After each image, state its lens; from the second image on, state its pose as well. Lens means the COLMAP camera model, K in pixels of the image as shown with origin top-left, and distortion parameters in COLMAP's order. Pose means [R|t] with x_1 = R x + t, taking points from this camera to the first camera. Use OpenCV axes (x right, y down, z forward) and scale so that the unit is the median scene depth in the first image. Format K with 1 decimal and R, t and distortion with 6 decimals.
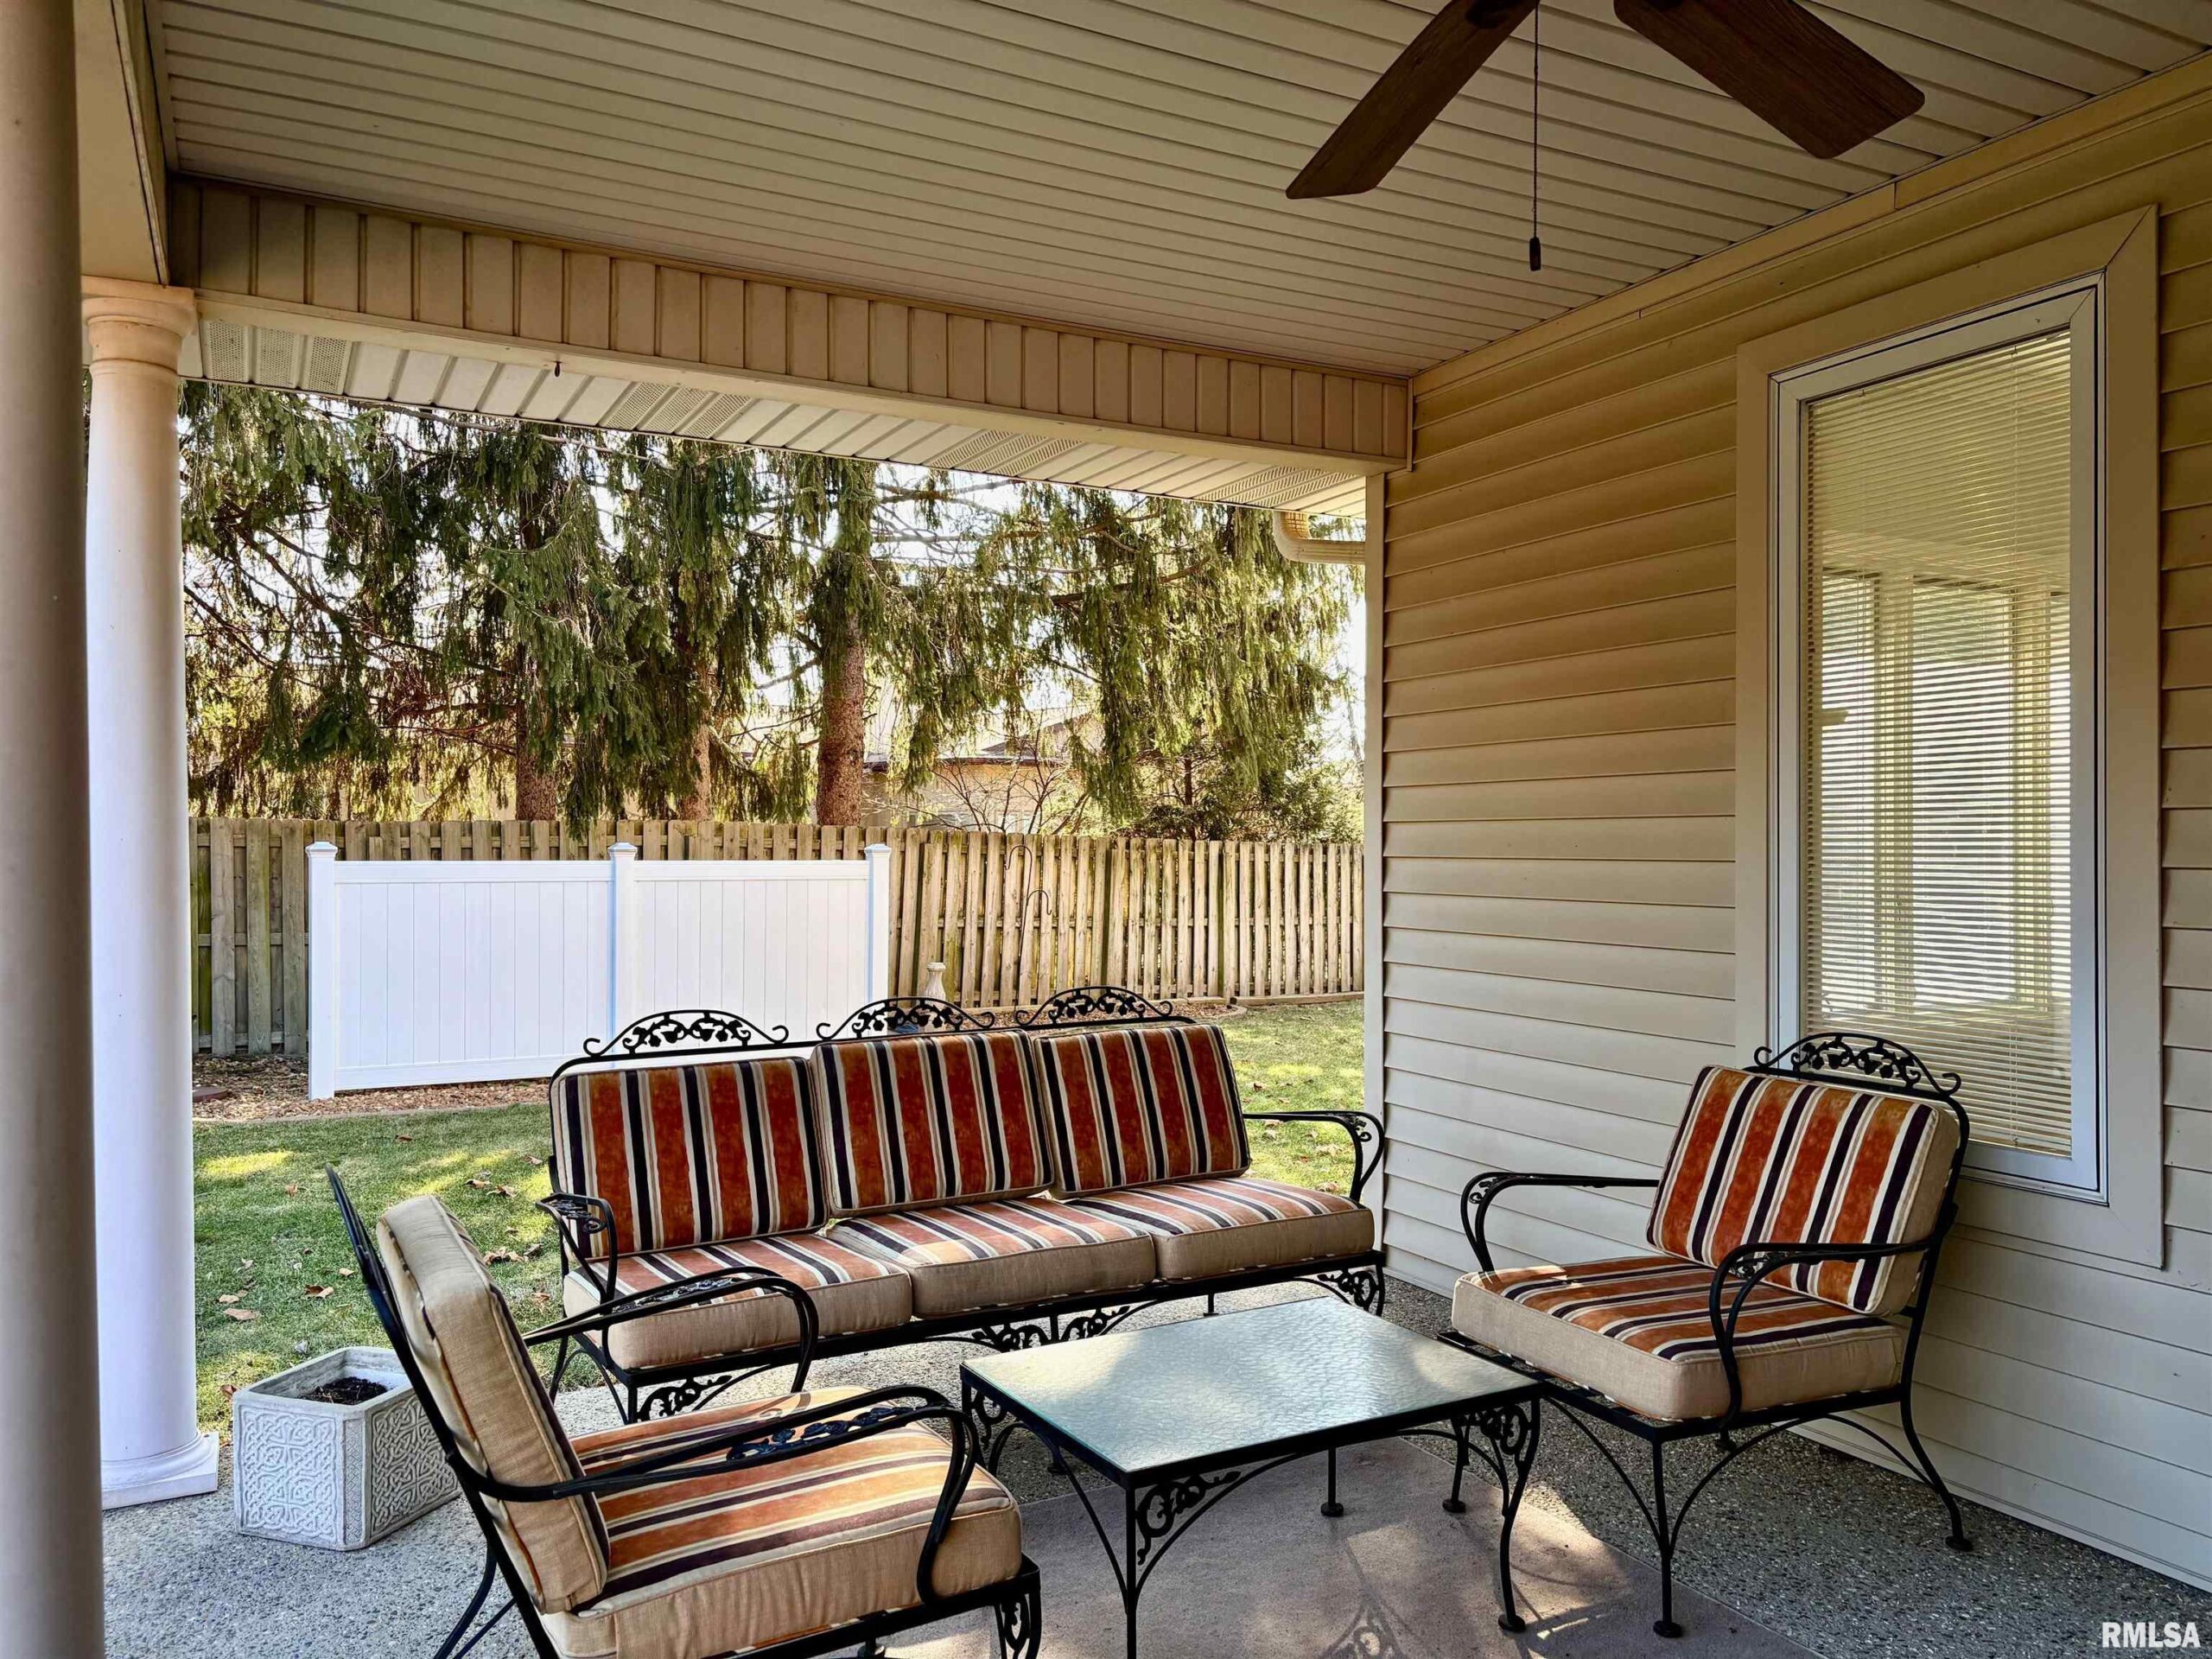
lens RADIAL K [[1678.6, 0, 1155.3], [0, 1678.6, 846.2], [0, 0, 1]] dist [0.031480, -0.025659]
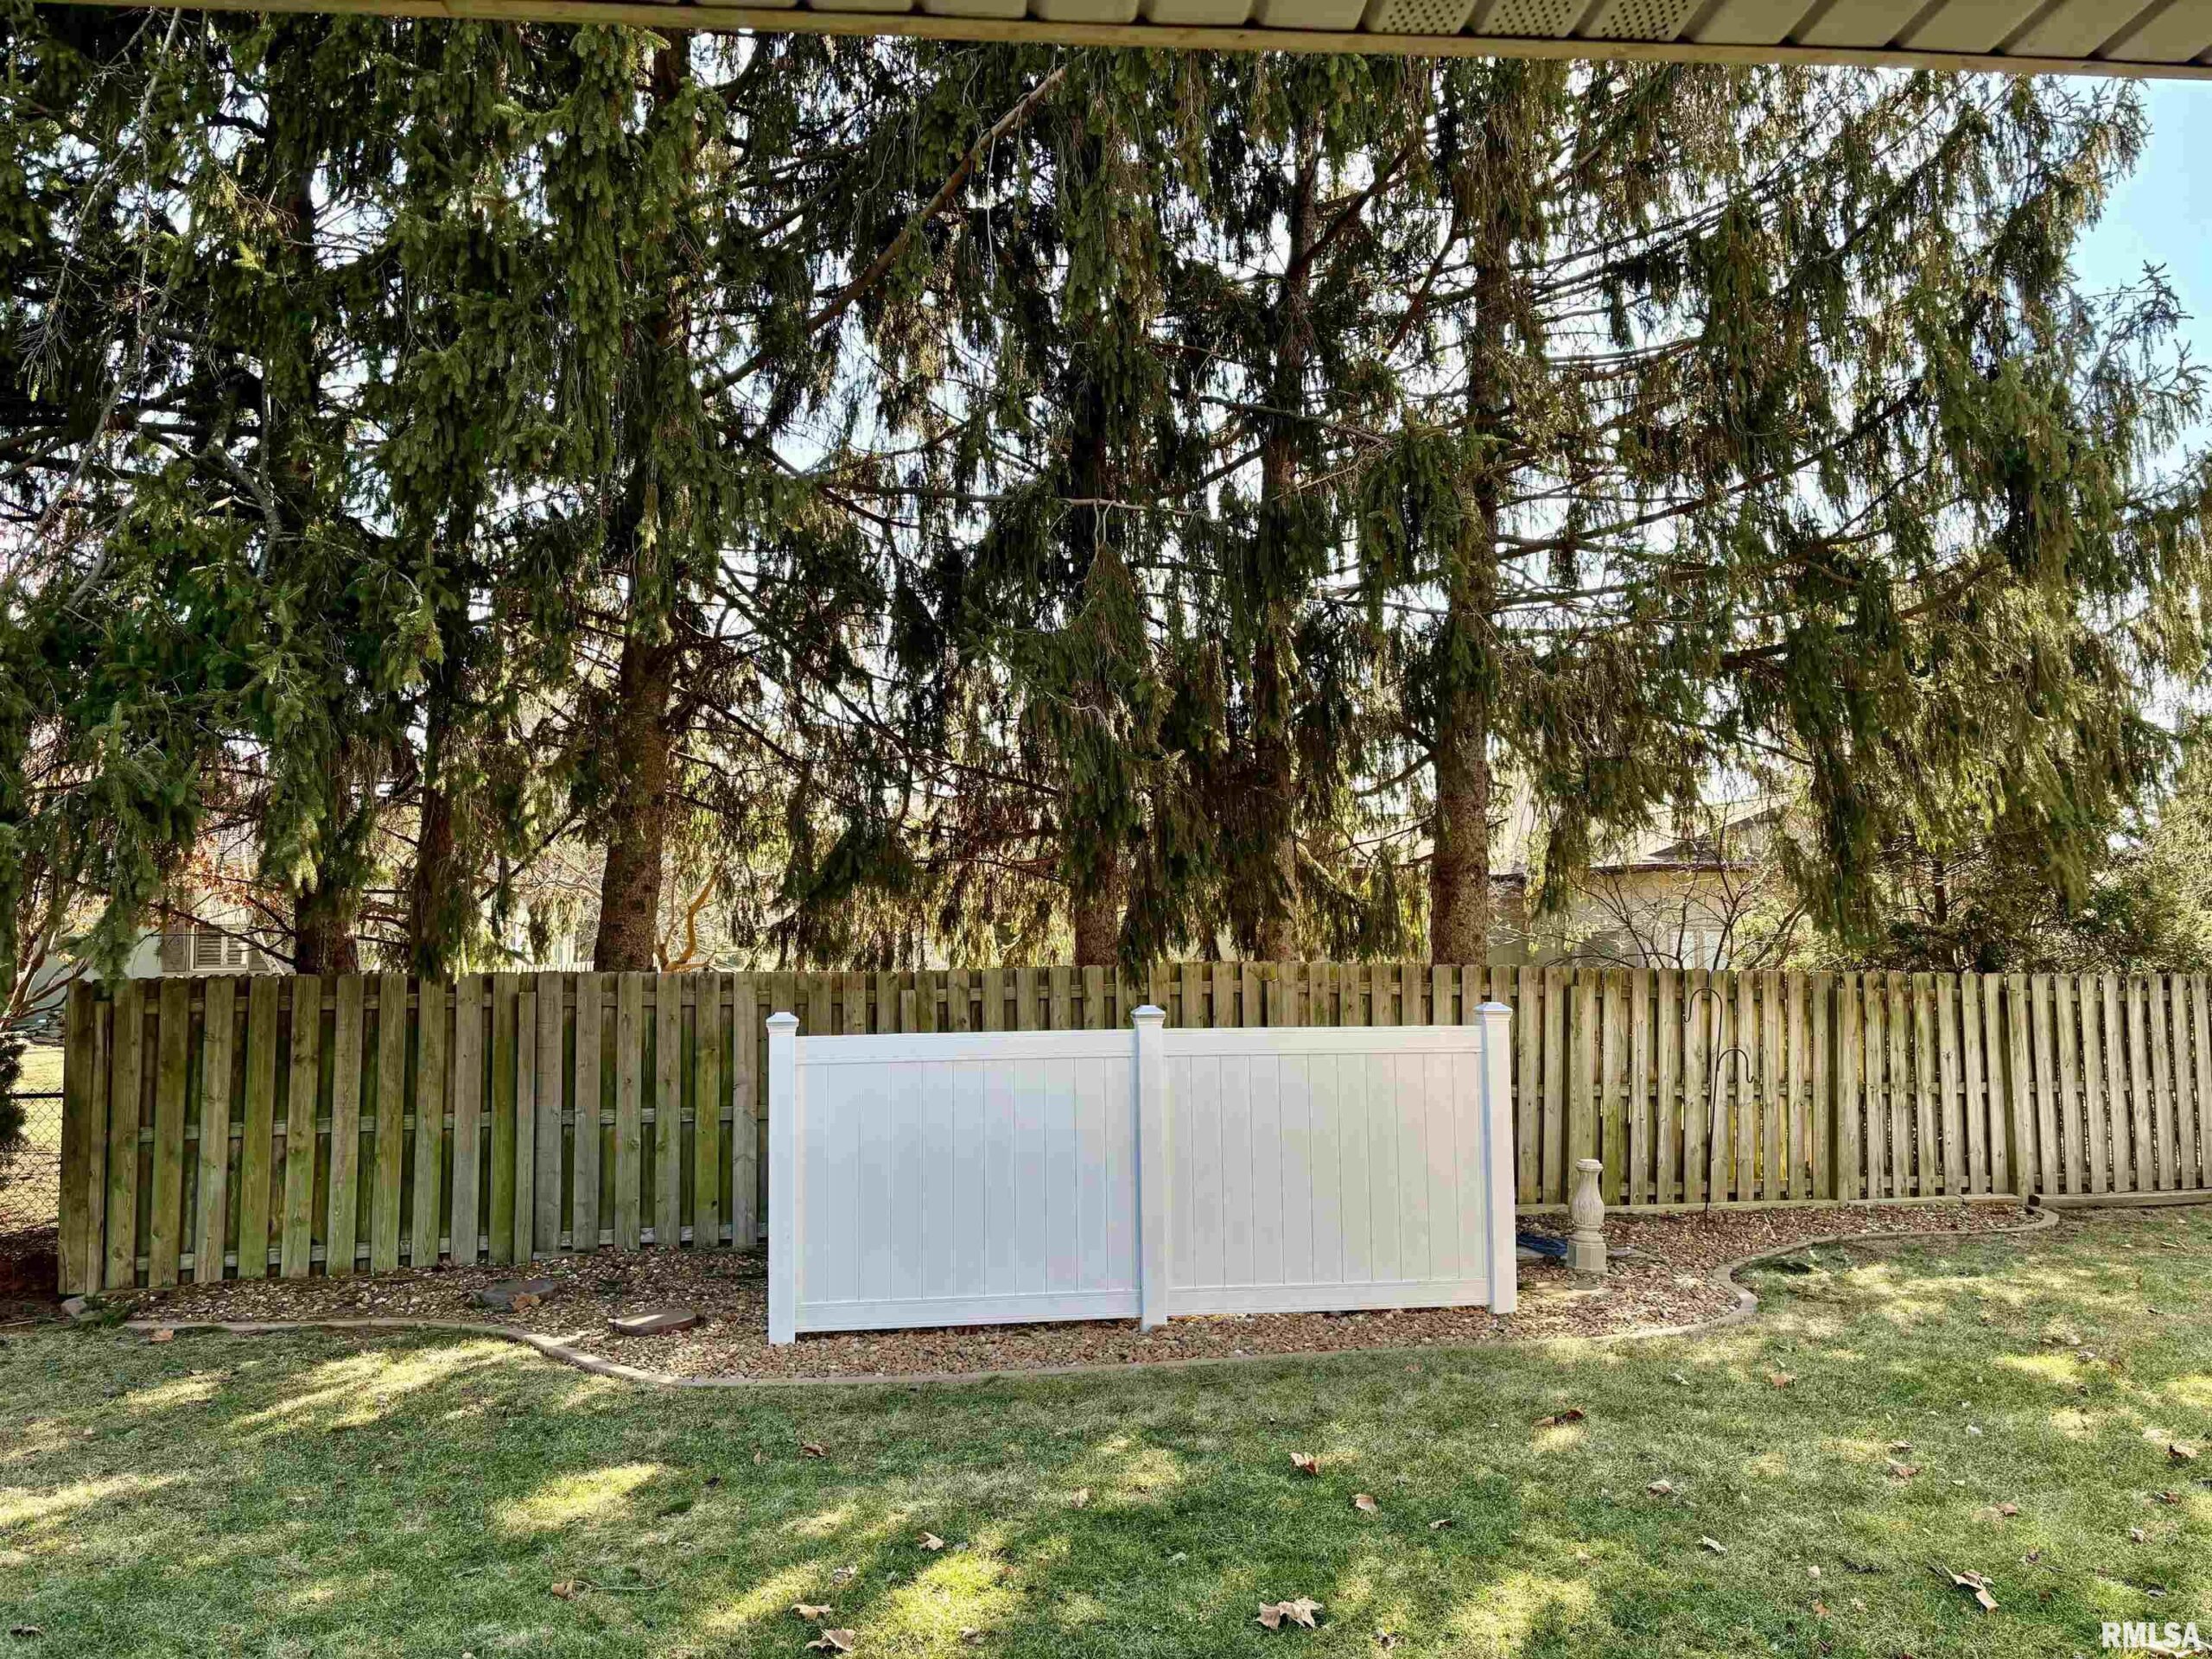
lens RADIAL K [[1678.6, 0, 1097.2], [0, 1678.6, 839.4], [0, 0, 1]] dist [0.031480, -0.025659]
pose [[0.912878, -0.040498, -0.406218, -0.020856], [0.013206, 0.997476, -0.069767, -0.017567], [0.408018, 0.058324, 0.911109, 0.214666]]
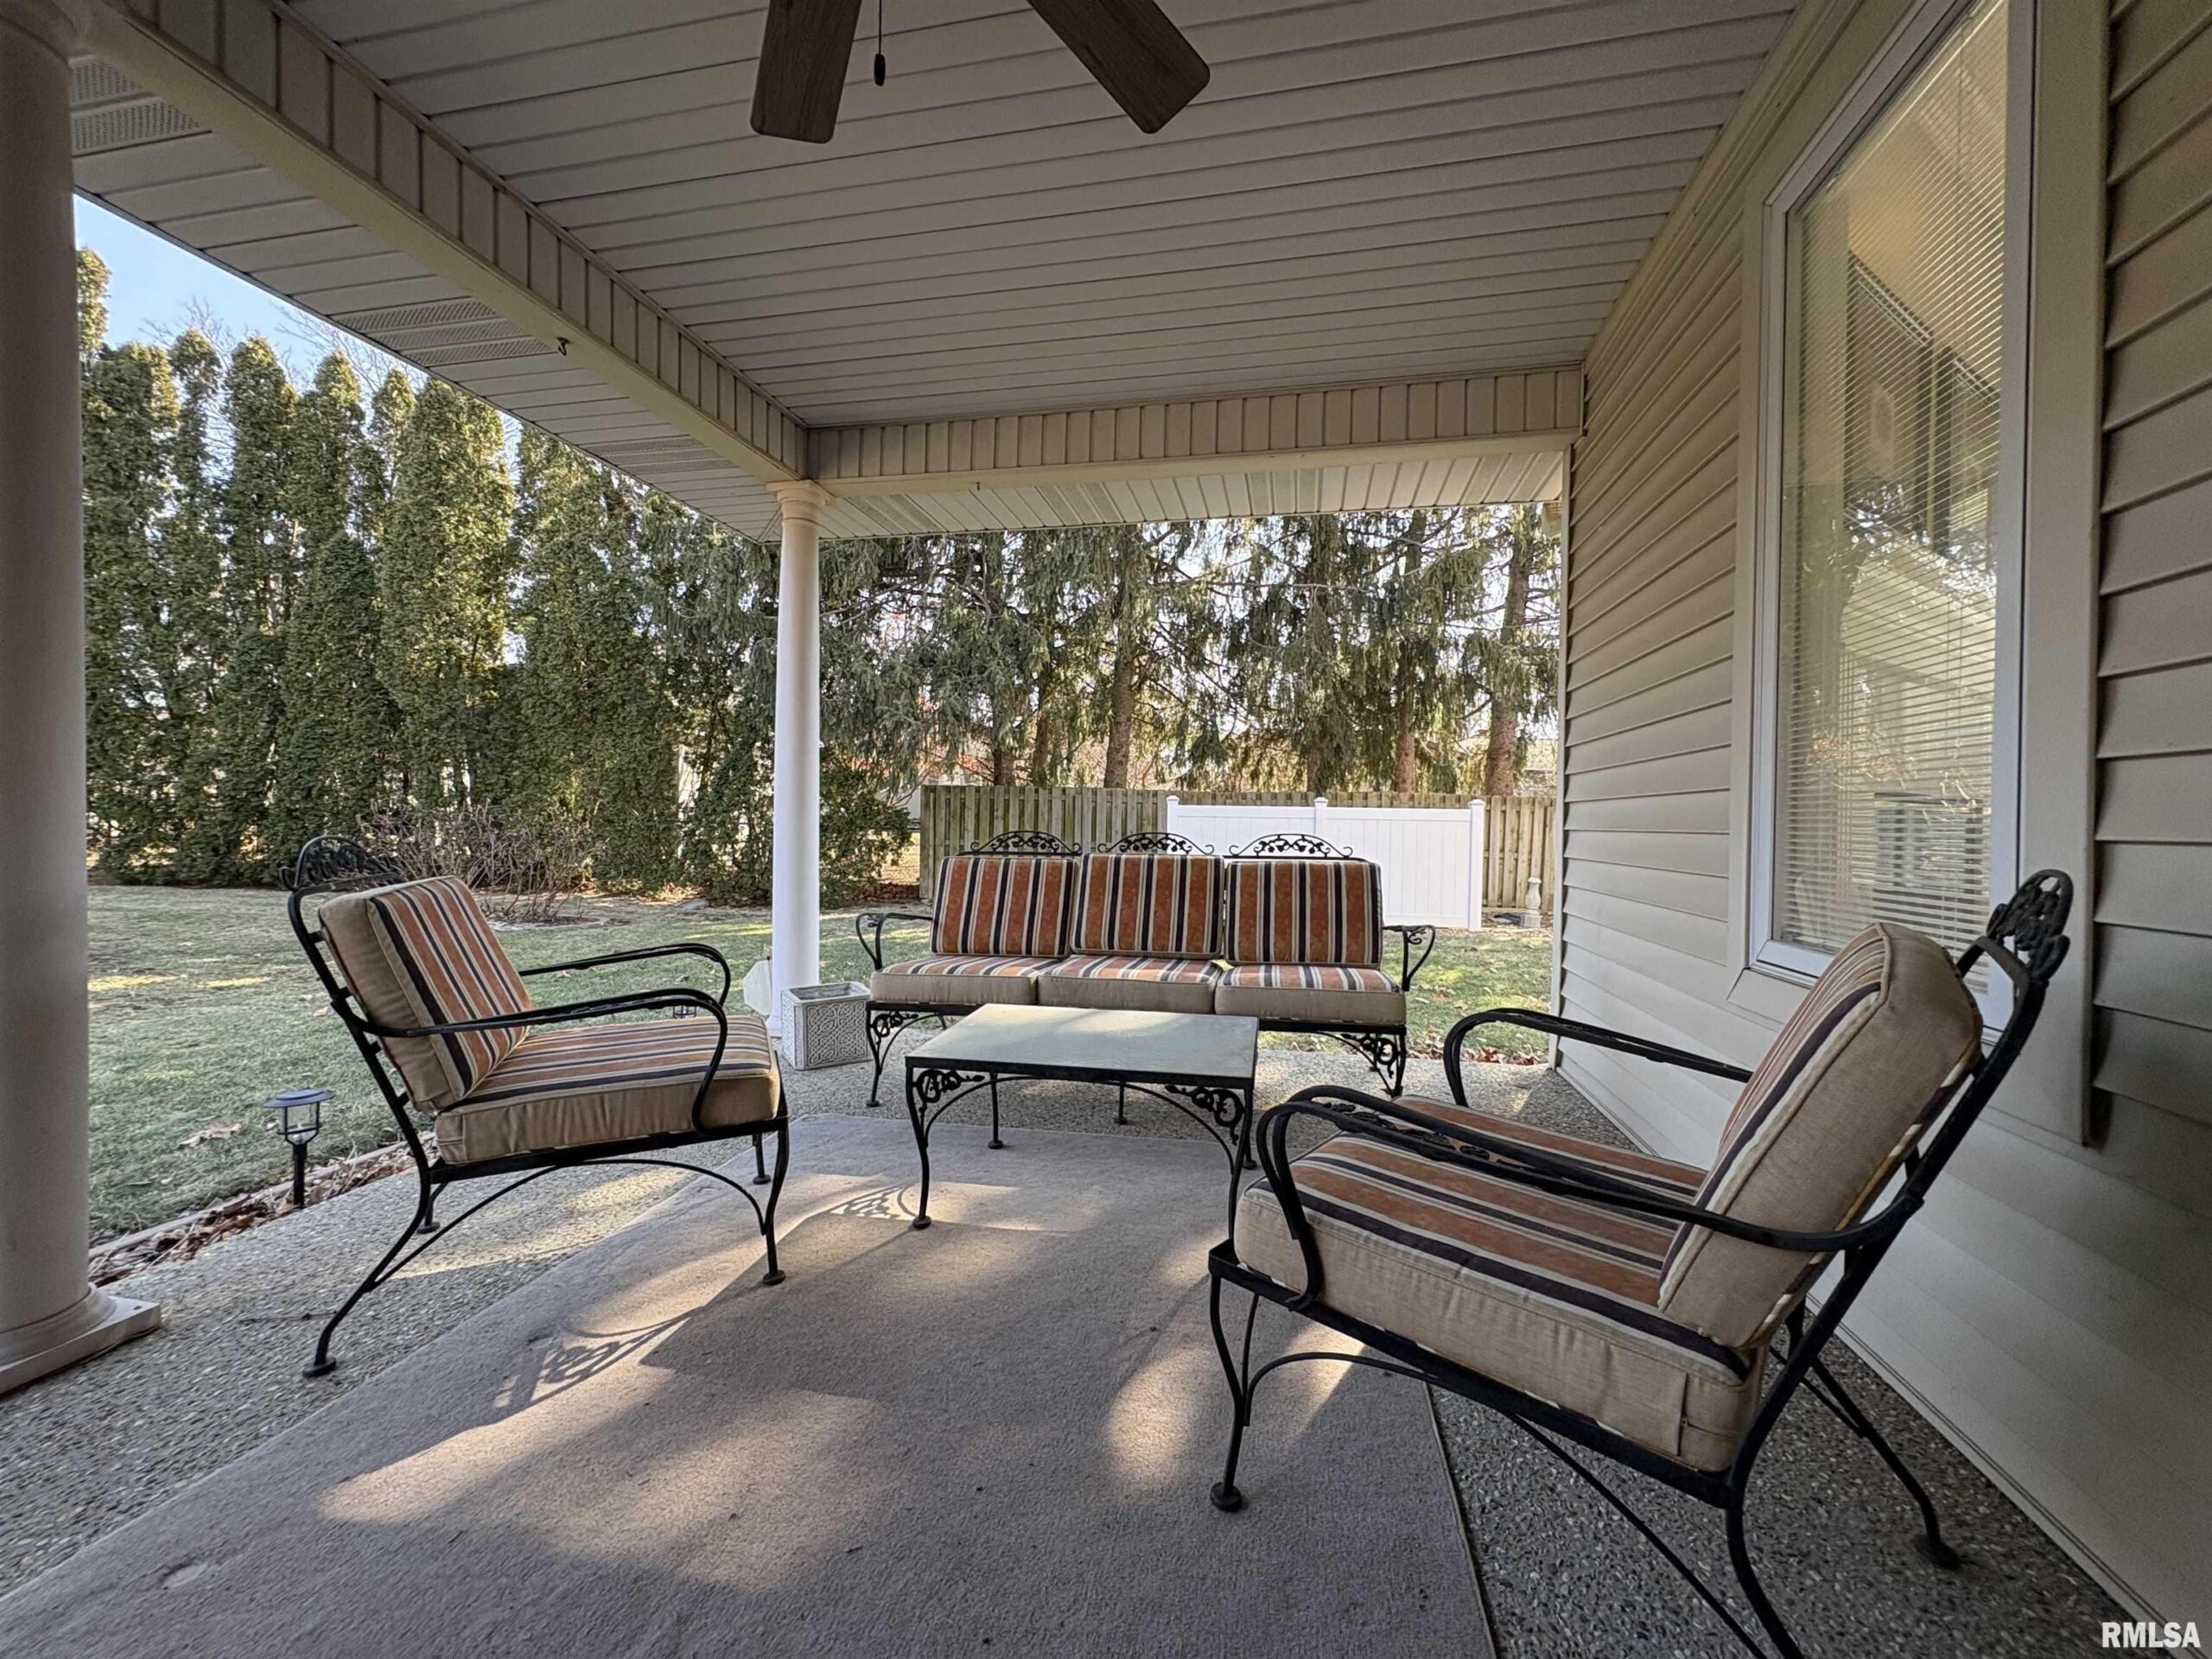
lens RADIAL K [[892.3, 0, 1098.2], [0, 892.3, 841.5], [0, 0, 1]] dist [0.011577, 0.000084]
pose [[0.762728, 0.020318, -0.646400, 0.089392], [-0.011539, 0.999775, 0.017810, 0.021971], [0.646616, -0.006126, 0.762791, 0.069470]]
